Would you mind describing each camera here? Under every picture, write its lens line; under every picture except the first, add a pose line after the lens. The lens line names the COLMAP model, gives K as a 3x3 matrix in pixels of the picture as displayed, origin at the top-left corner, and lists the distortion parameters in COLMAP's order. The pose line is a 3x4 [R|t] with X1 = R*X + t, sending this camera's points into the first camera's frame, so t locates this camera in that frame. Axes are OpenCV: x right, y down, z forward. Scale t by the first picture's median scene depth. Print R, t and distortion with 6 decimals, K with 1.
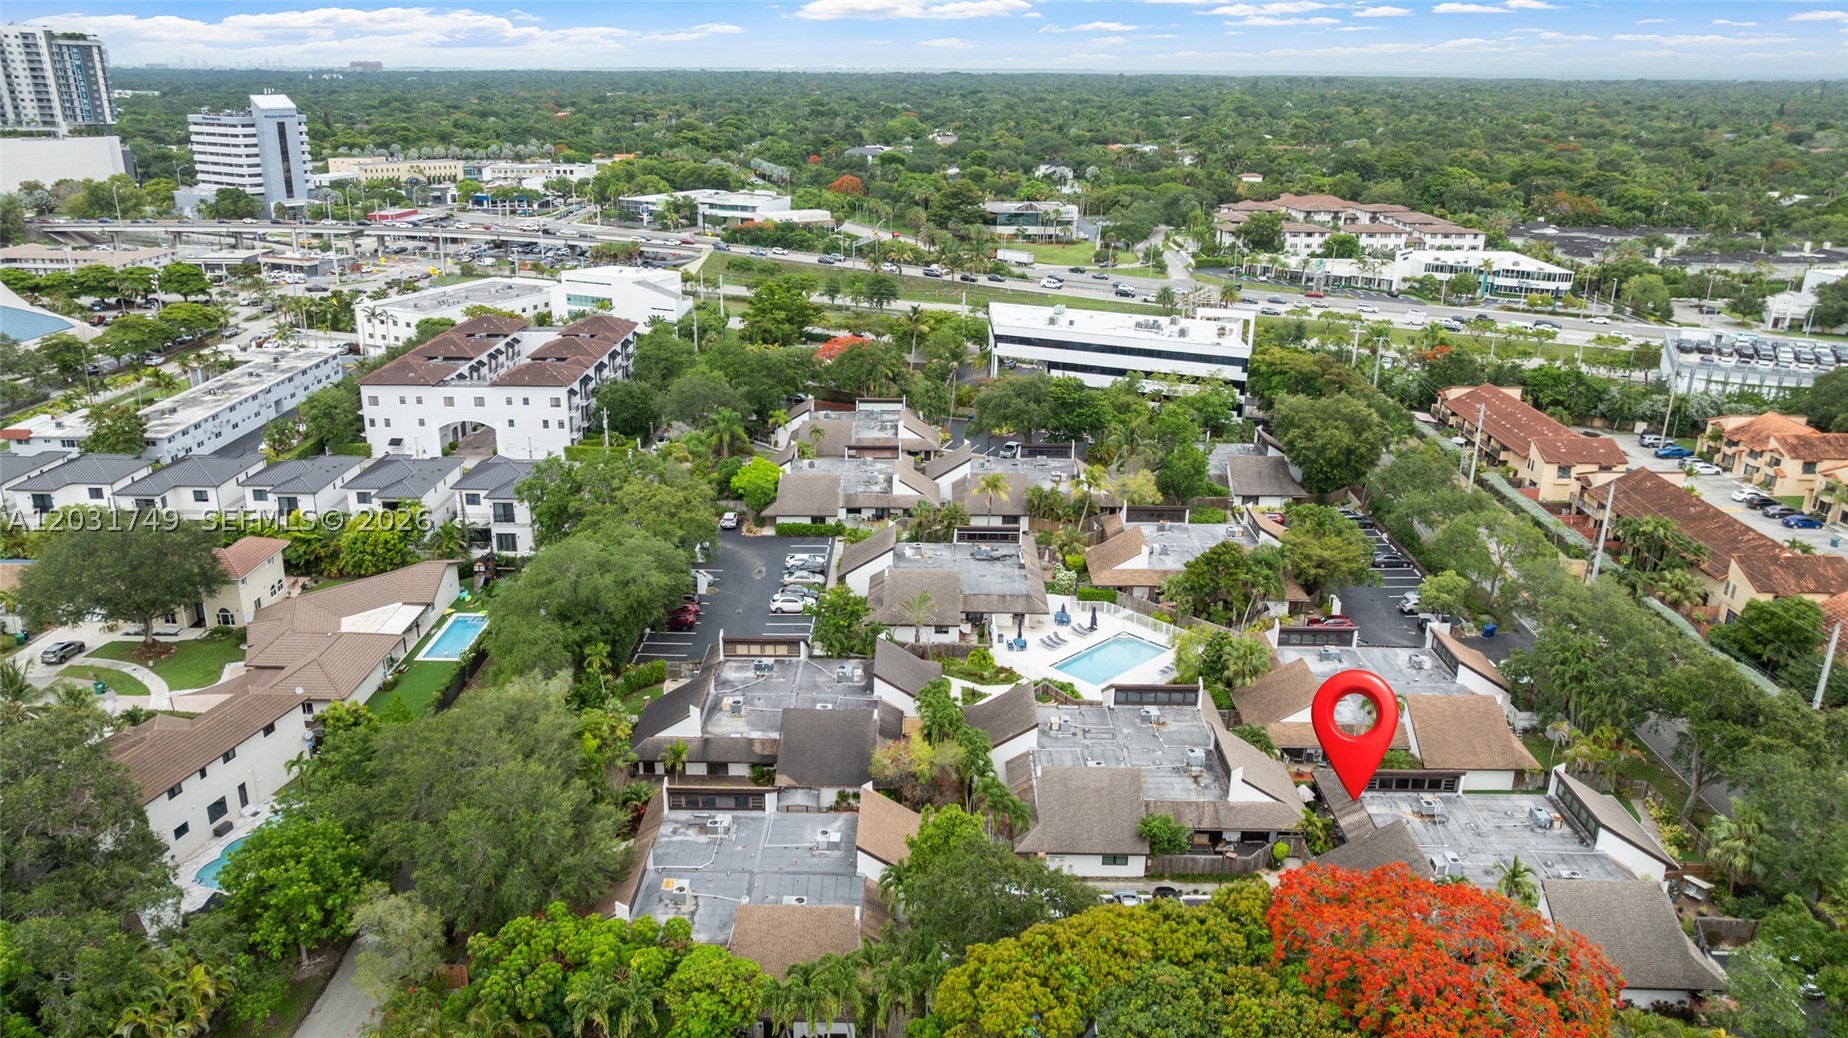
lens RADIAL K [[1293.0, 0, 899.9], [0, 1293.0, 516.7], [0, 0, 1]] dist [-0.062147, 0.048481]
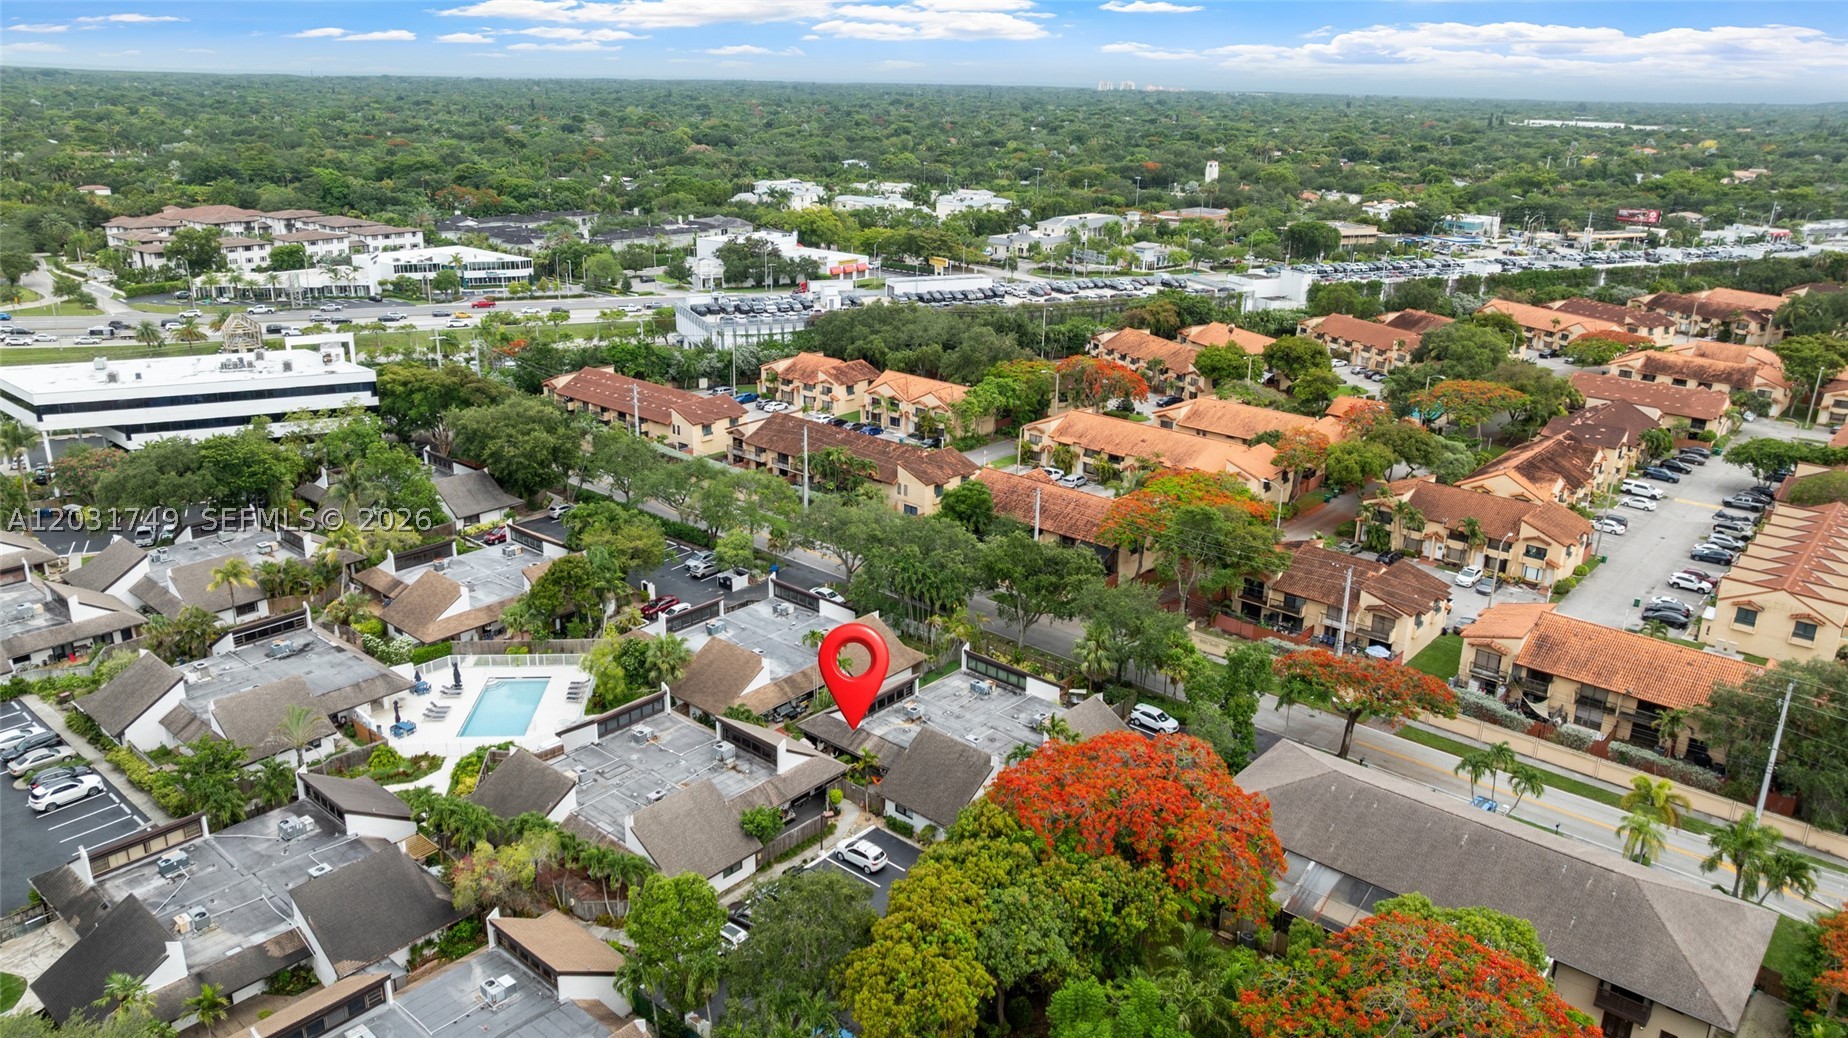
lens RADIAL K [[1293.0, 0, 899.9], [0, 1293.0, 516.7], [0, 0, 1]] dist [-0.062147, 0.048481]
pose [[0.623375, -0.236627, 0.745259, -0.217610], [0.234094, 0.965872, 0.110865, -0.041066], [-0.746058, 0.105350, 0.657494, 0.102165]]
